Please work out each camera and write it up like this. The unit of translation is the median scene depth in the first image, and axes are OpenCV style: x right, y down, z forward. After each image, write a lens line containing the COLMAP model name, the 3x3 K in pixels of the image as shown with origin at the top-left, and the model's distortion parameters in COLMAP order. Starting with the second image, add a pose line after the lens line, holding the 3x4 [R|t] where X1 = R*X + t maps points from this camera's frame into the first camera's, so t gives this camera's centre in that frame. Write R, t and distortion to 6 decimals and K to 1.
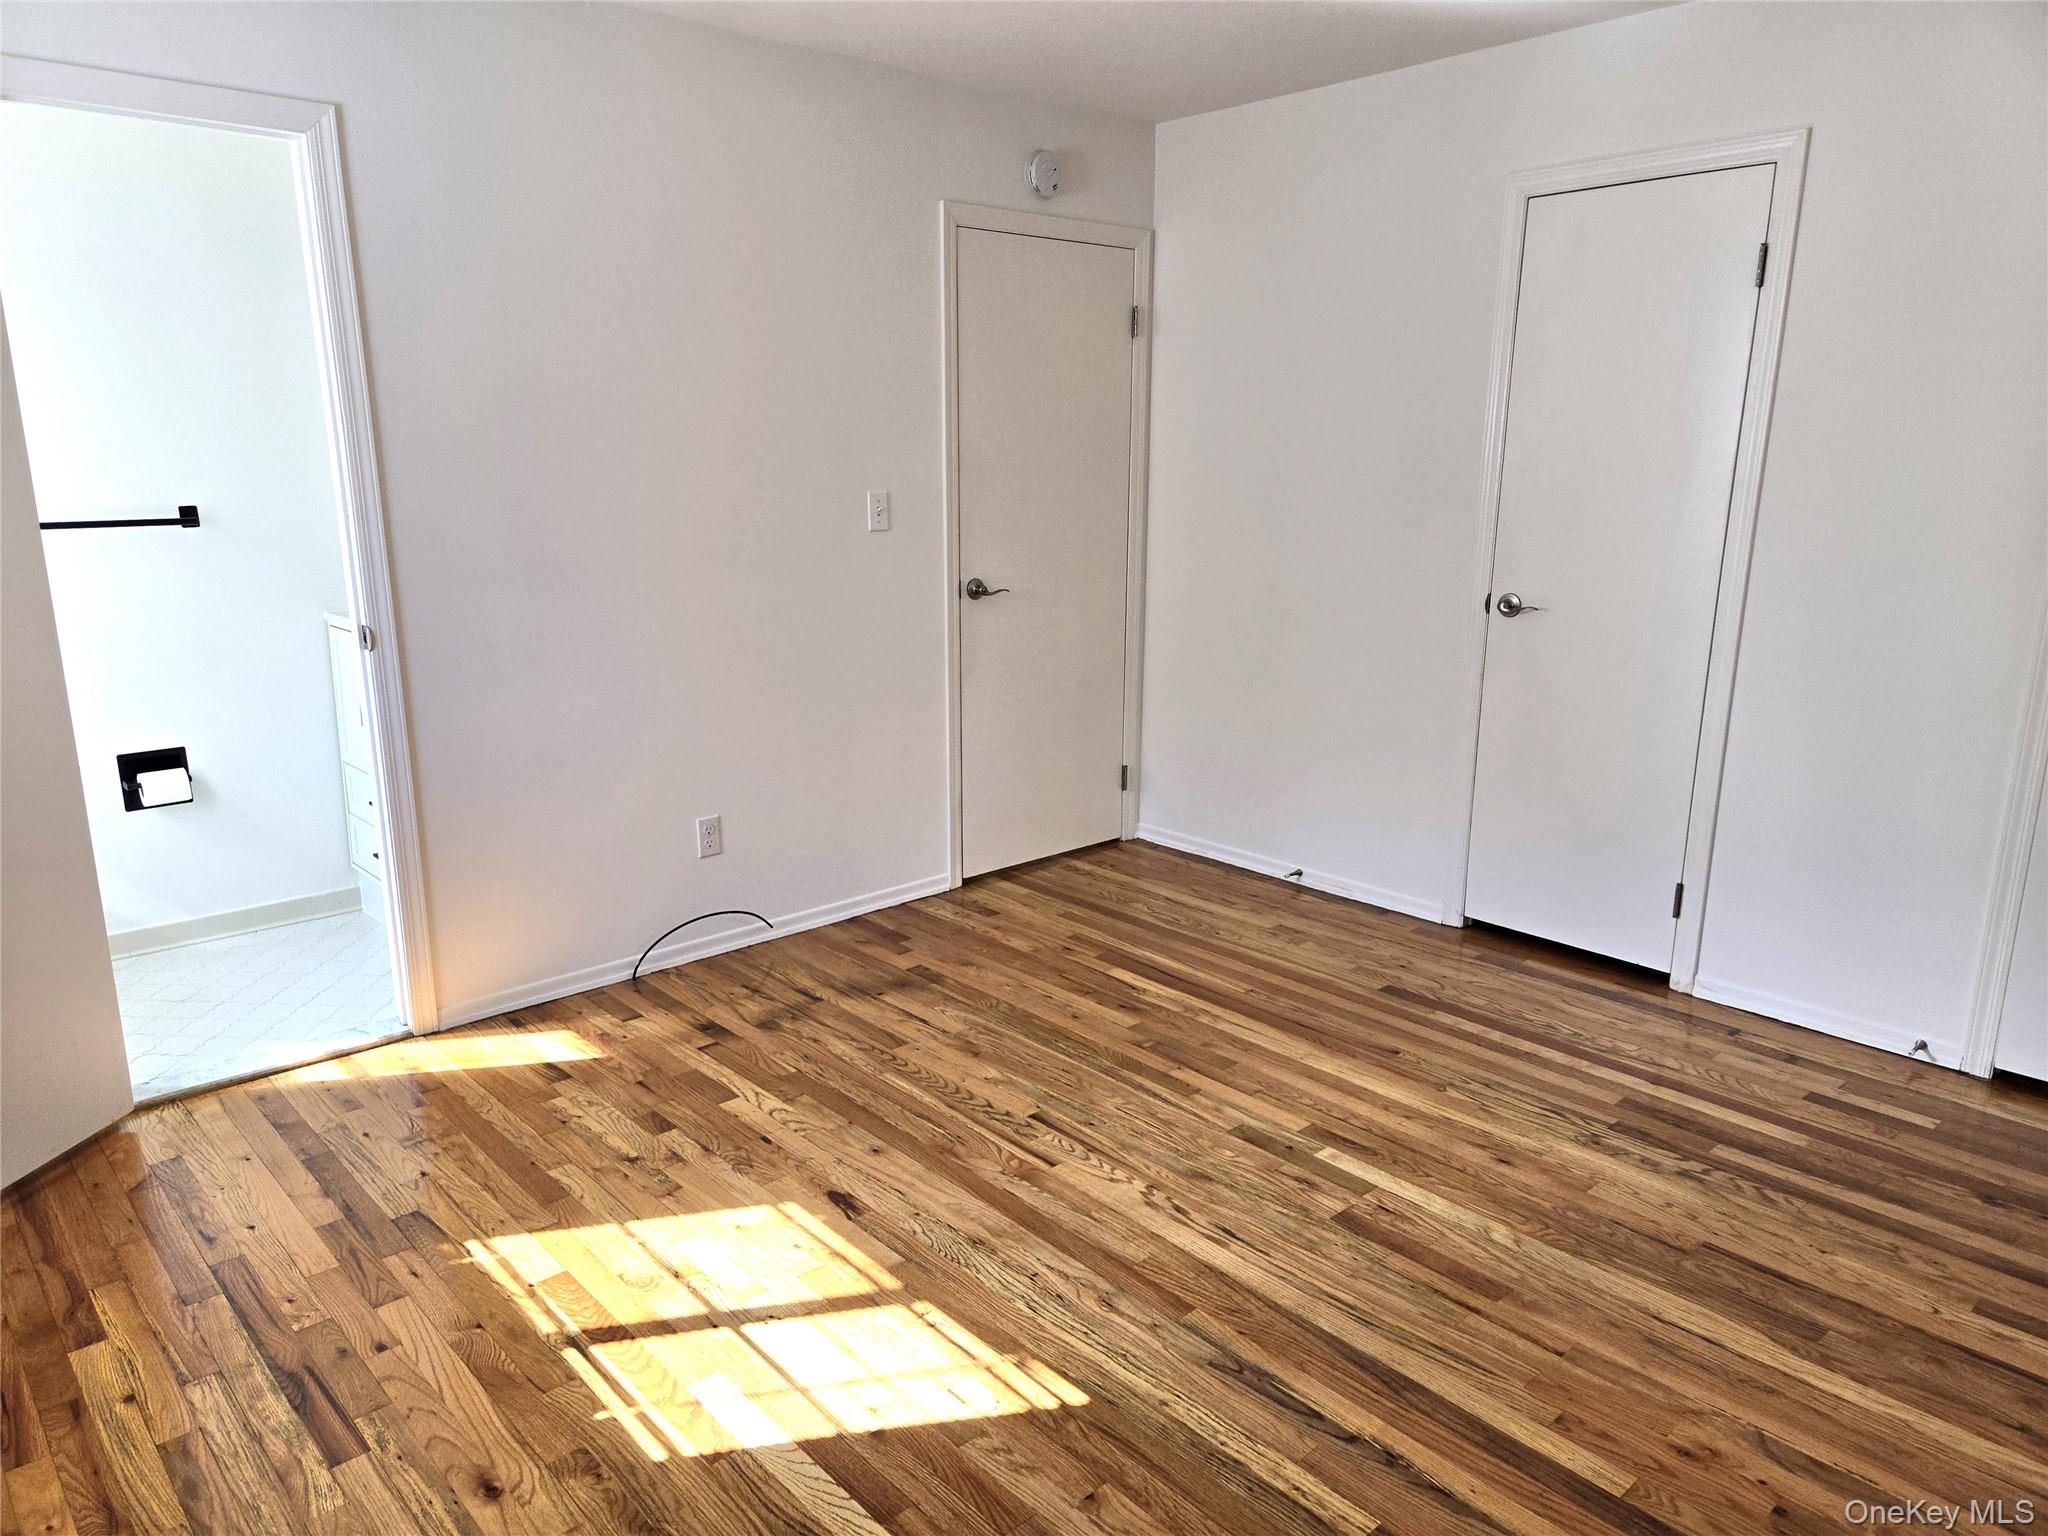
lens RADIAL K [[1358.5, 0, 1024.0], [0, 1358.5, 768.0], [0, 0, 1]] dist [0.076677, -0.061810]
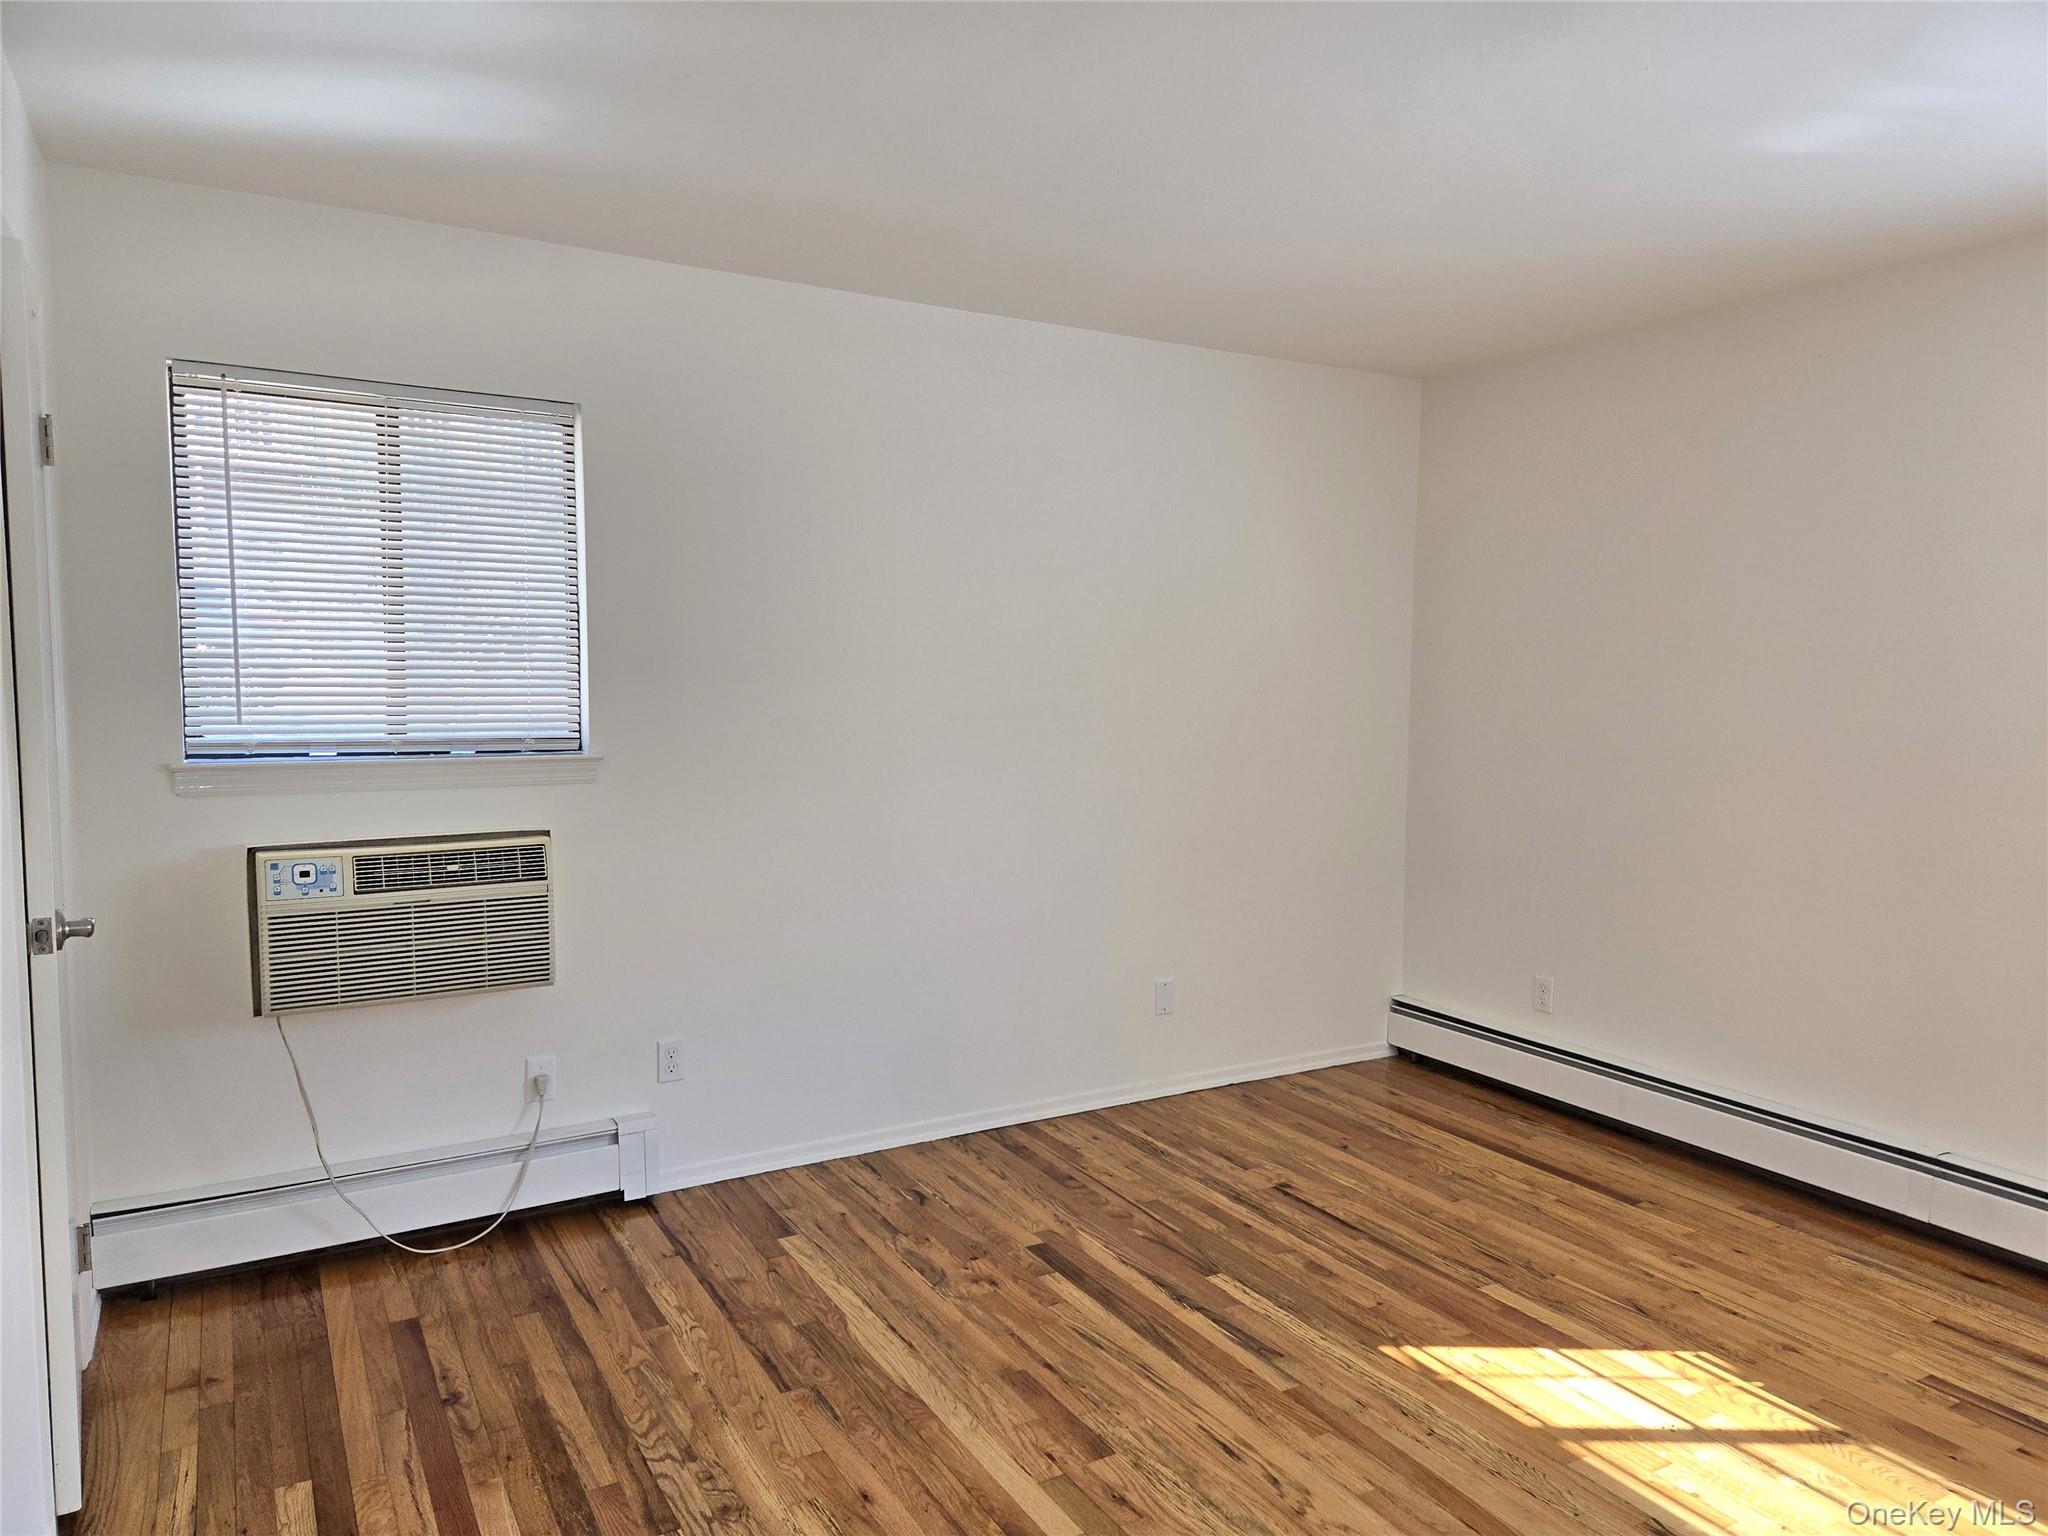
lens RADIAL K [[1358.5, 0, 1024.0], [0, 1358.5, 768.0], [0, 0, 1]] dist [0.076677, -0.061810]
pose [[-0.975885, -0.027469, 0.216550, 0.101831], [0.039931, 0.952846, 0.300817, -0.479660], [-0.214602, 0.302210, -0.928771, 2.003350]]
